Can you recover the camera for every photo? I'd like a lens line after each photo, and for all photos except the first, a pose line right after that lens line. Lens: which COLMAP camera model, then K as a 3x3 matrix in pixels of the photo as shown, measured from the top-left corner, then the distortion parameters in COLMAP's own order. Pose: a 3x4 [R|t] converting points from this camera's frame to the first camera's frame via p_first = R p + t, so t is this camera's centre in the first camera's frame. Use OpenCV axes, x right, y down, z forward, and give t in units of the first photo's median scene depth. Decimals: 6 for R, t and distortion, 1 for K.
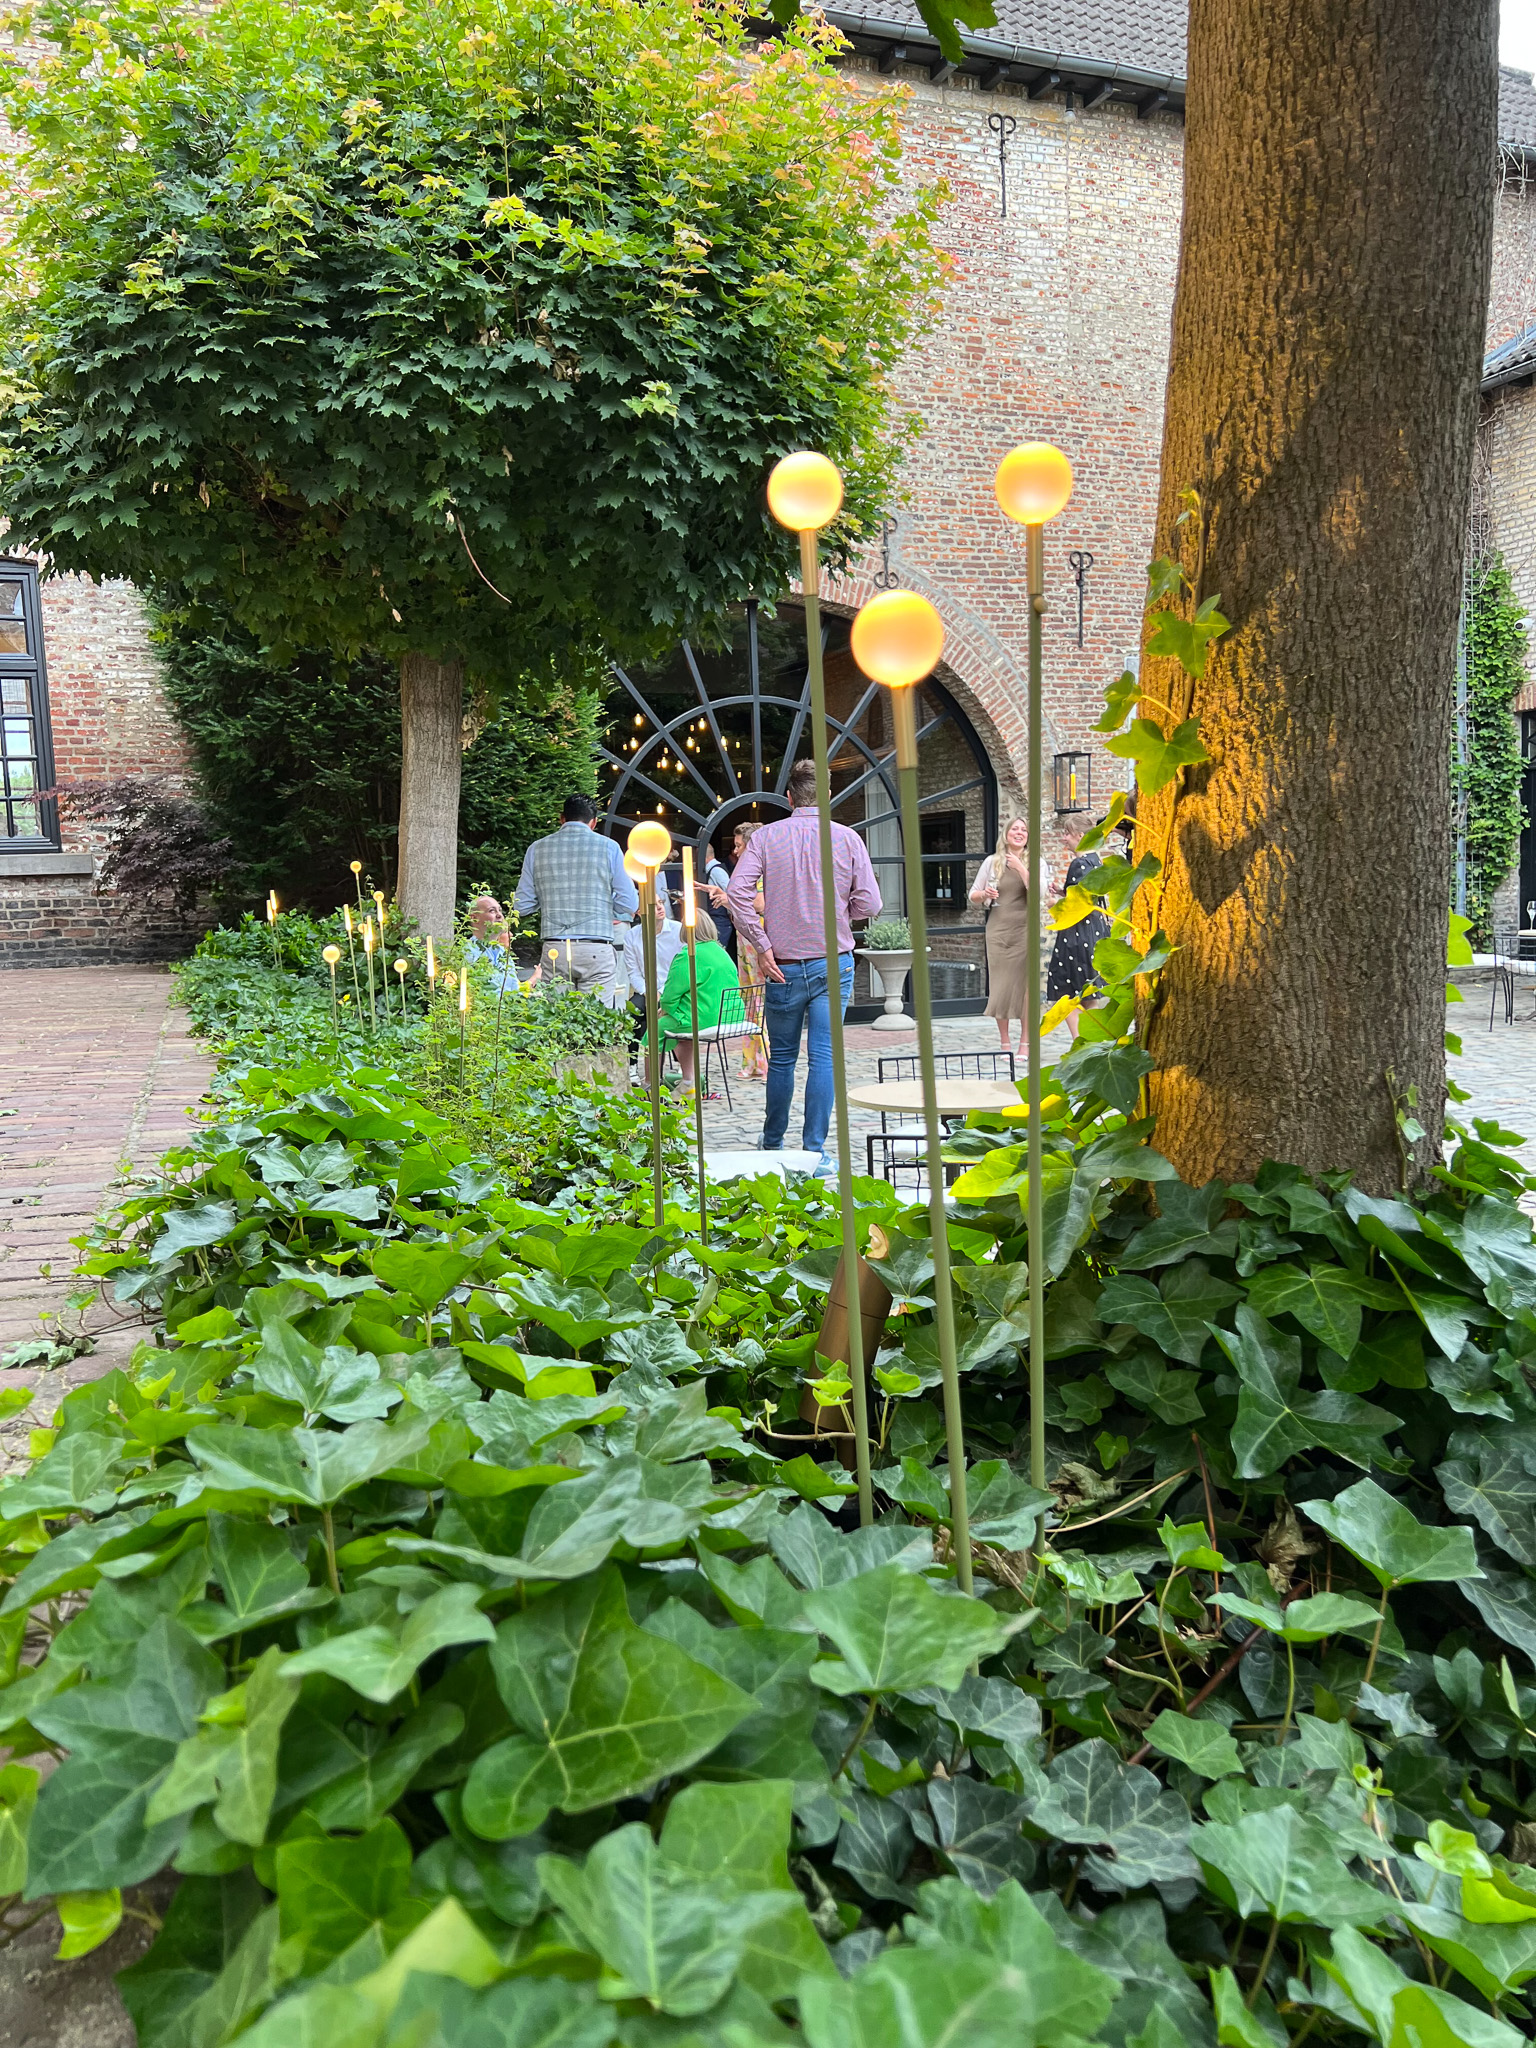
lens RADIAL K [[1523.2, 0, 758.4], [0, 1523.2, 1036.4], [0, 0, 1]] dist [0.035873, -0.049599]
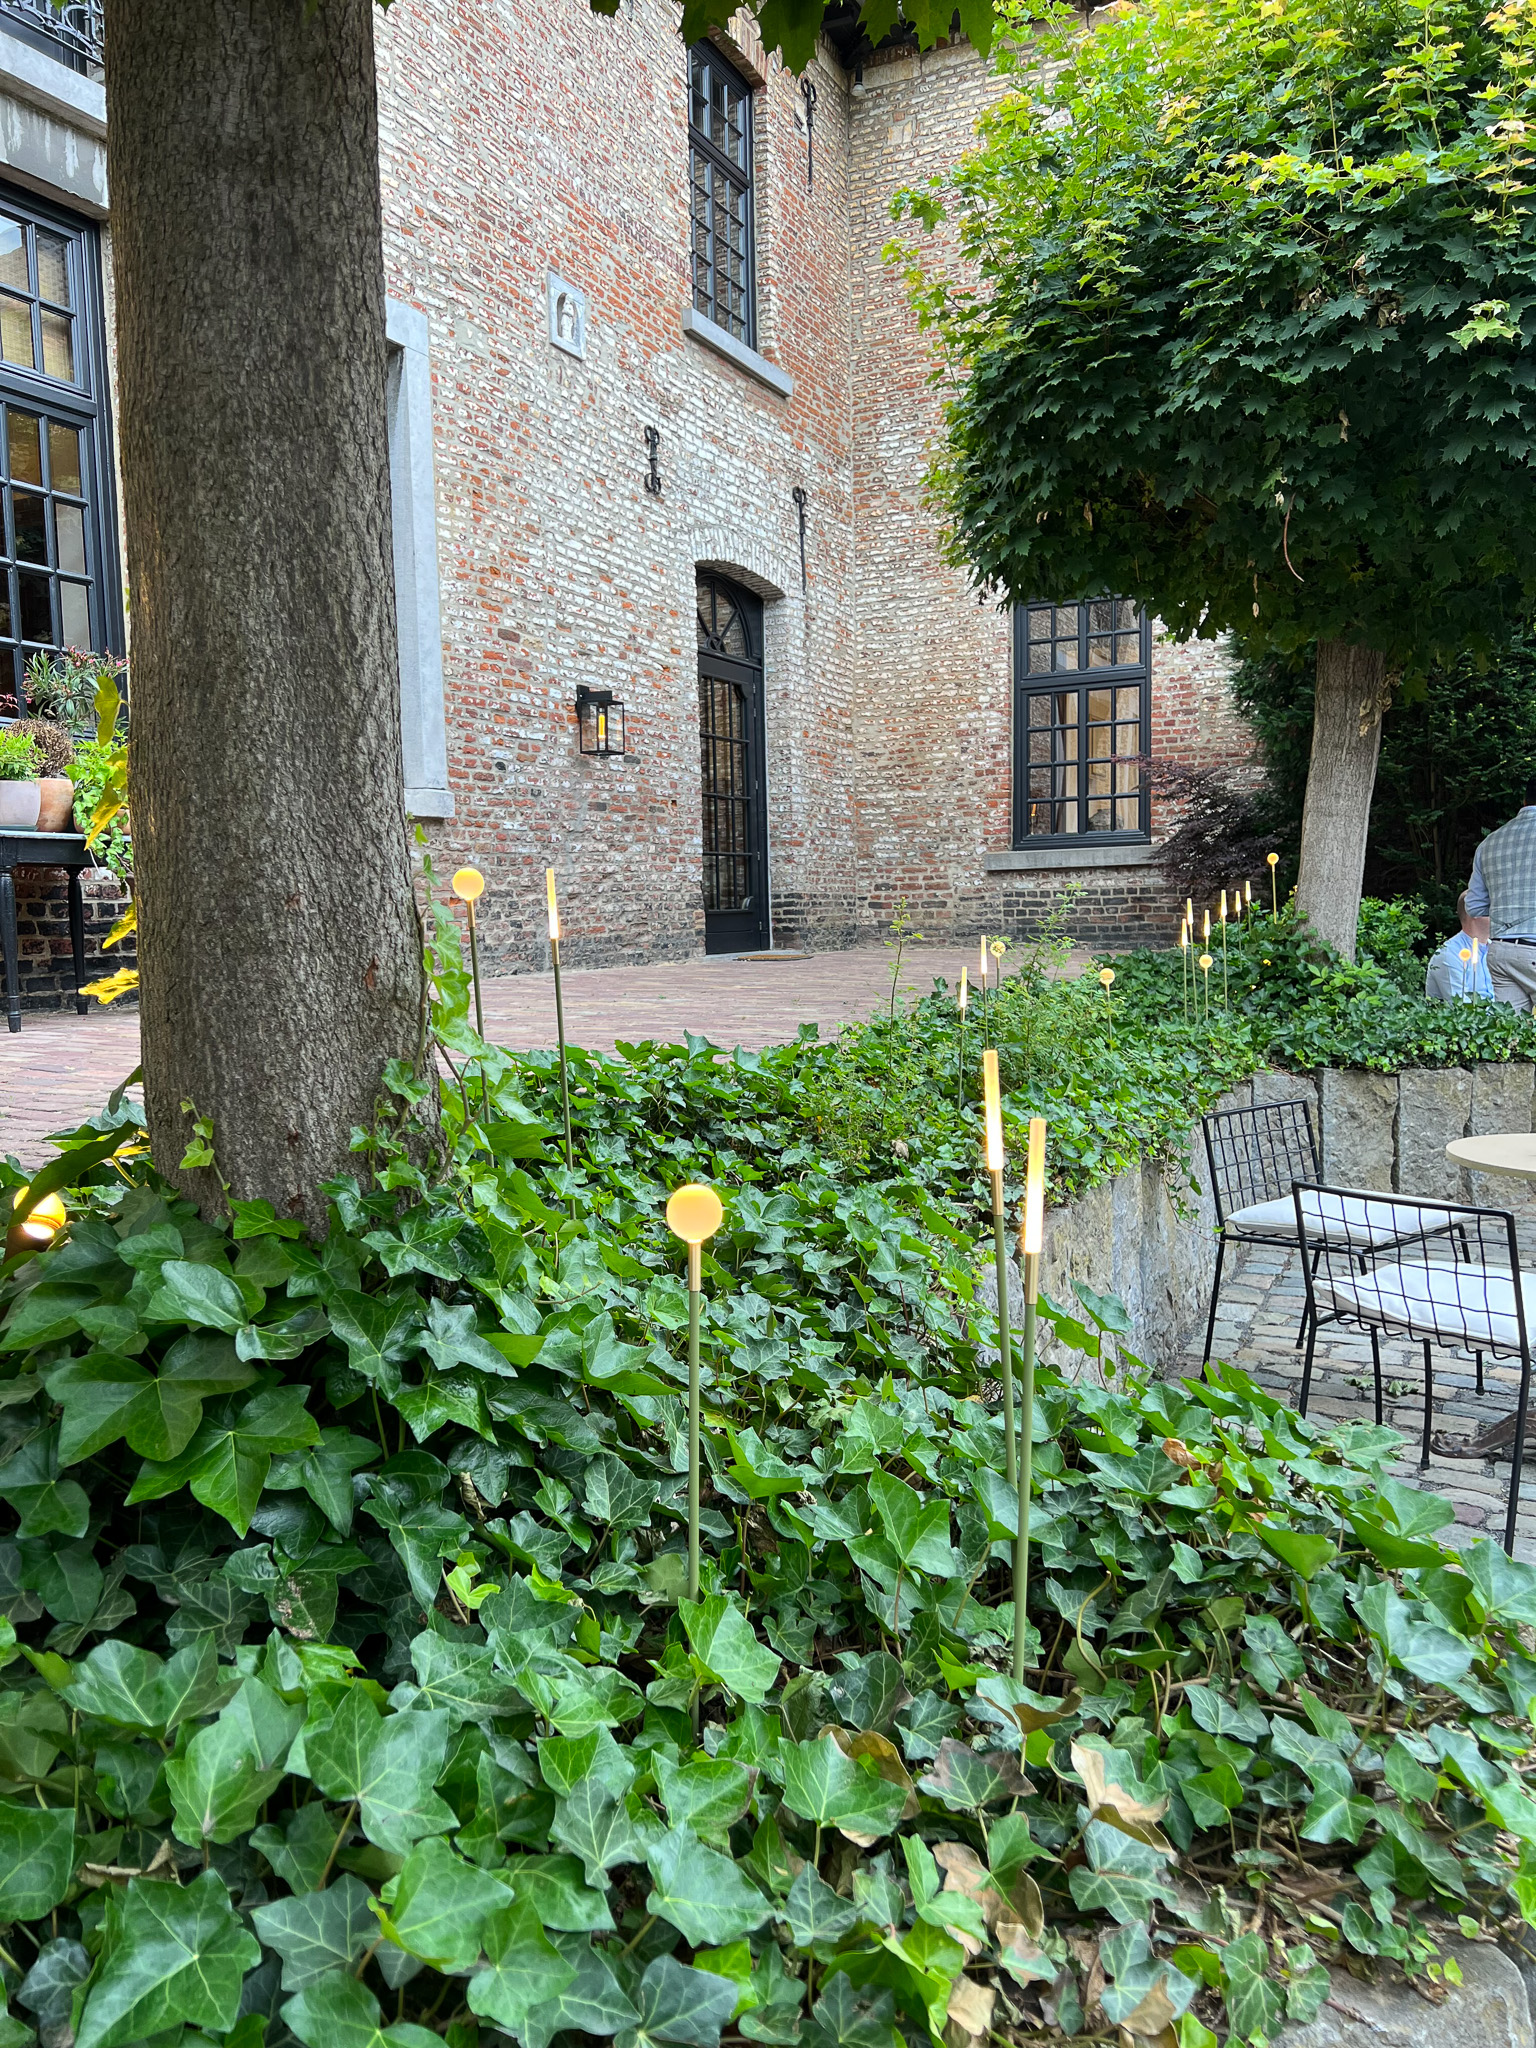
lens RADIAL K [[1523.2, 0, 758.4], [0, 1523.2, 1036.4], [0, 0, 1]] dist [0.035873, -0.049599]
pose [[0.691640, 0.078857, -0.717924, 0.280867], [-0.070905, 0.996633, 0.041162, -0.017981], [0.718753, 0.022436, 0.694903, 0.101039]]
